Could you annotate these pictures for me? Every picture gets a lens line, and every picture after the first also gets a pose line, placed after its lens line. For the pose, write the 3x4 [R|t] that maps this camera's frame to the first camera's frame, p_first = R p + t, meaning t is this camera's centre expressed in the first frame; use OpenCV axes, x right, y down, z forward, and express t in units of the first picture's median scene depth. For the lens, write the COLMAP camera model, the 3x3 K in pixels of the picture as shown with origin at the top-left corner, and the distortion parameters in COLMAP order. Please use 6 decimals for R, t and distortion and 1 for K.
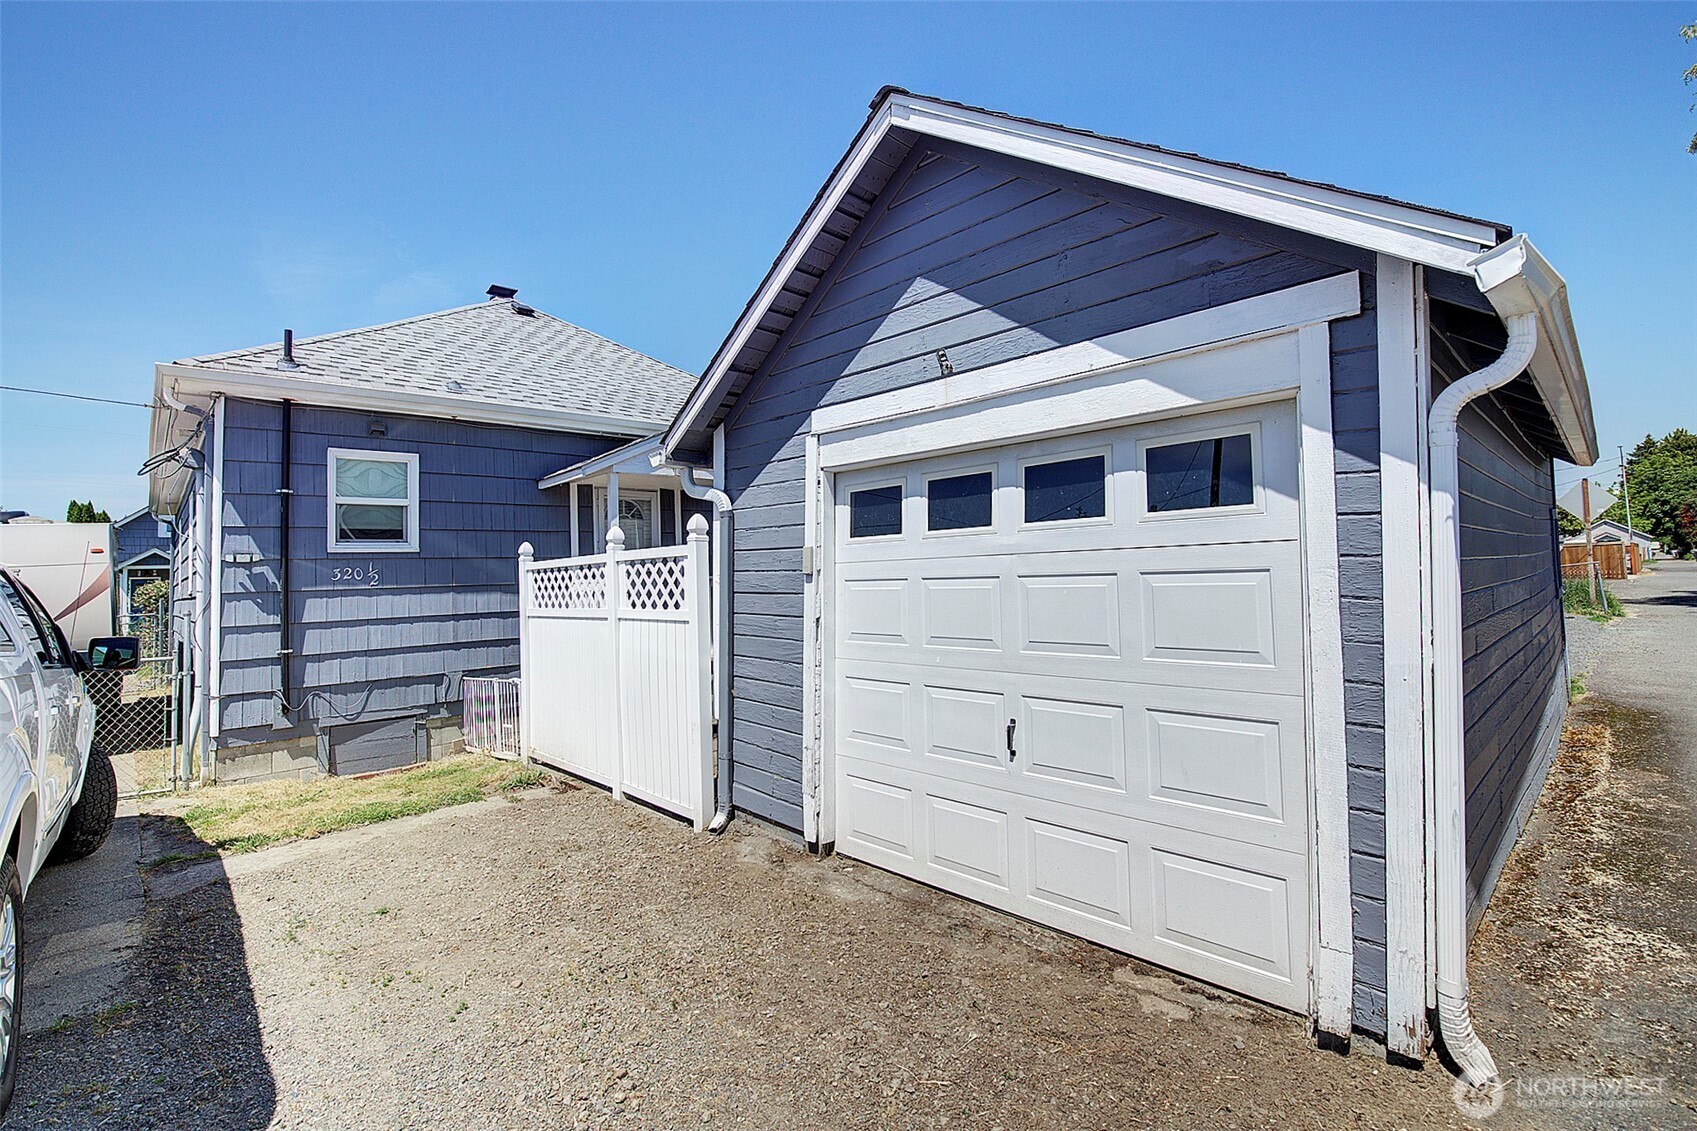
lens RADIAL K [[718.0, 0, 850.6], [0, 718.0, 548.3], [0, 0, 1]] dist [-0.016095, 0.002235]
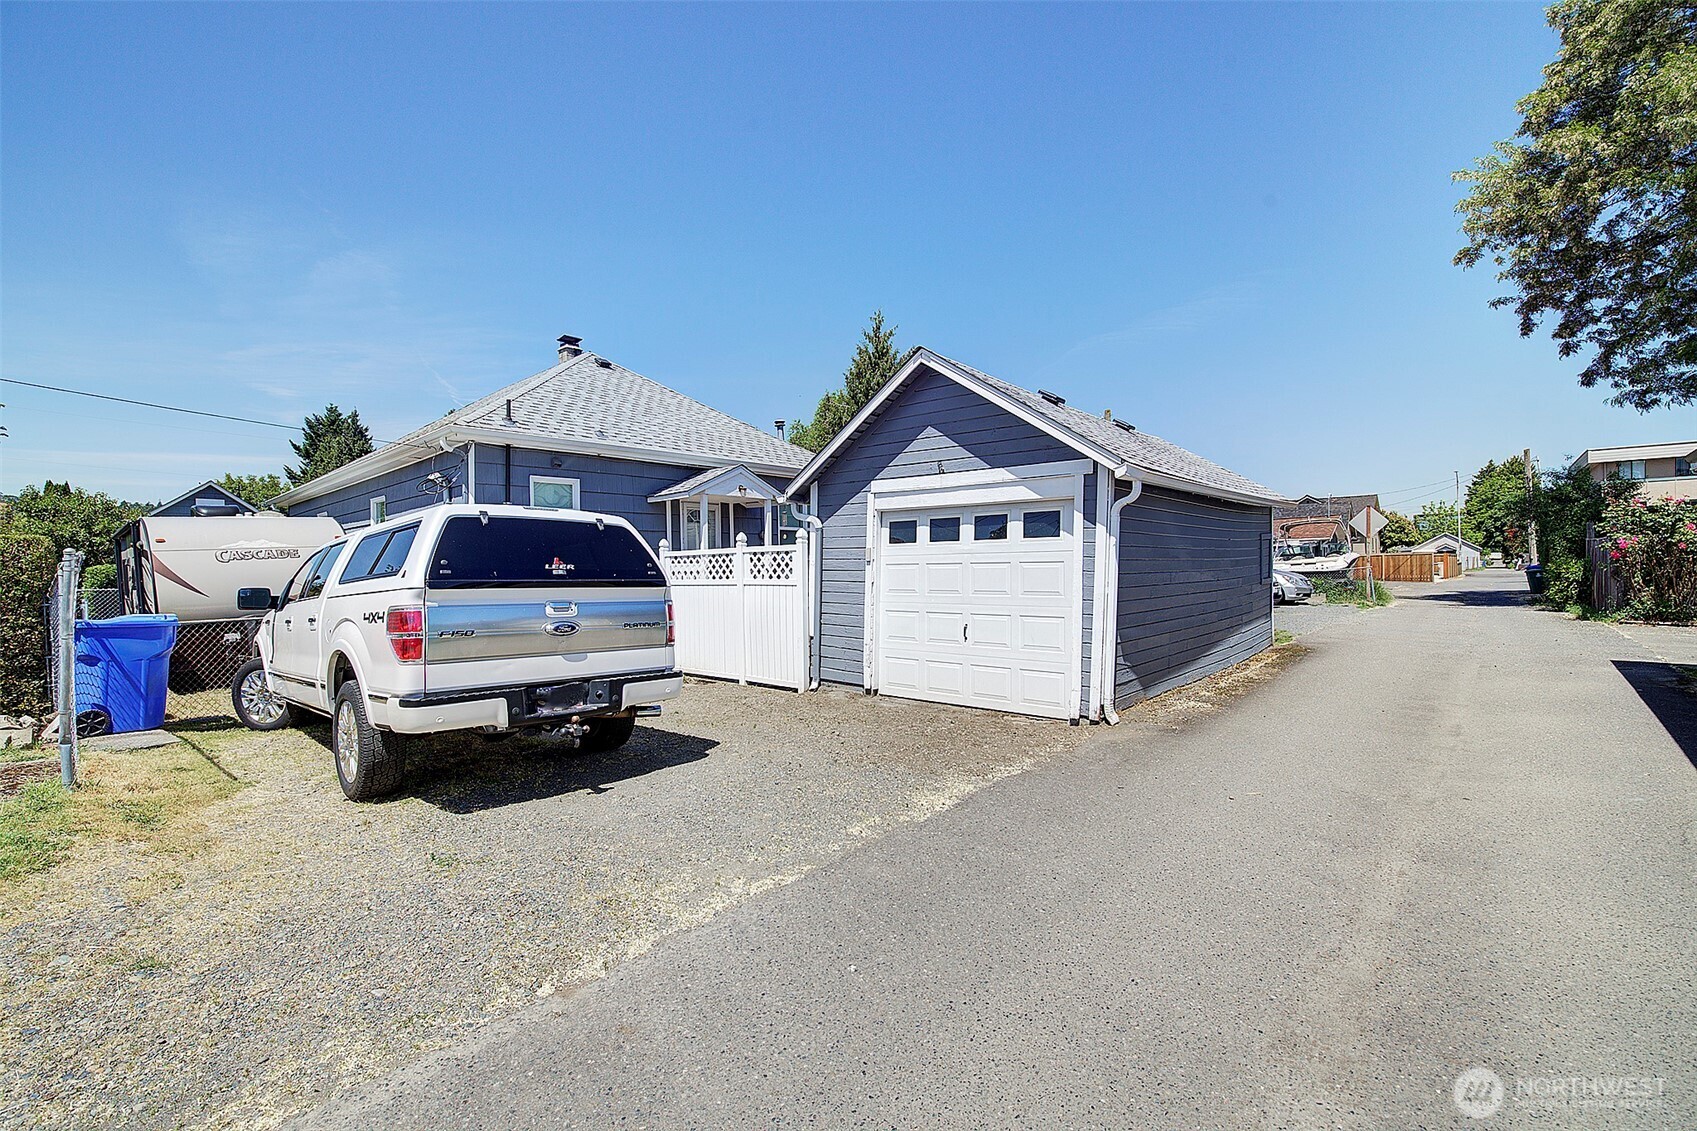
lens RADIAL K [[718.0, 0, 843.4], [0, 718.0, 575.7], [0, 0, 1]] dist [-0.016095, 0.002235]
pose [[0.996132, 0.018222, 0.085961, -0.298343], [-0.022205, 0.998712, 0.045613, -0.014204], [-0.085020, -0.047346, 0.995254, -1.018501]]
